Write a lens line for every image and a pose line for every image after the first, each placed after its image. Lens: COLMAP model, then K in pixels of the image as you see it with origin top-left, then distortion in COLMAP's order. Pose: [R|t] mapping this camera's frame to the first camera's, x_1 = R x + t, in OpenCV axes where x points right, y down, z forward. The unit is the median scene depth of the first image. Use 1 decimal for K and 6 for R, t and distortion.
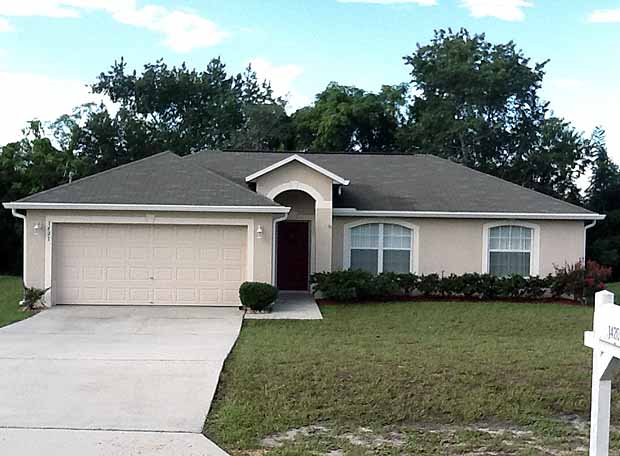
lens RADIAL K [[730.6, 0, 310.0], [0, 730.6, 228.0], [0, 0, 1]] dist [-0.011925, -0.030143]
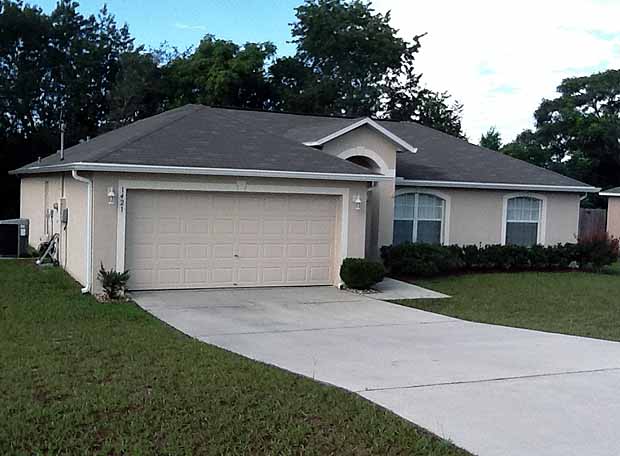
lens RADIAL K [[730.6, 0, 310.0], [0, 730.6, 228.0], [0, 0, 1]] dist [-0.011925, -0.030143]
pose [[0.926629, -0.005046, 0.375943, -0.396937], [-0.015042, 0.998612, 0.050479, -0.006900], [-0.375676, -0.052431, 0.925267, 0.156871]]
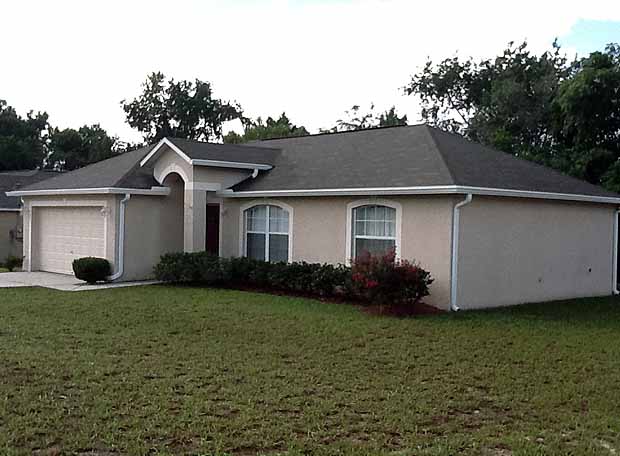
lens RADIAL K [[730.6, 0, 310.0], [0, 730.6, 228.0], [0, 0, 1]] dist [-0.011925, -0.030143]
pose [[0.646669, 0.007970, -0.762729, 0.821009], [-0.009589, 0.999951, 0.002319, 0.019831], [0.762710, 0.005814, 0.646714, 0.455017]]
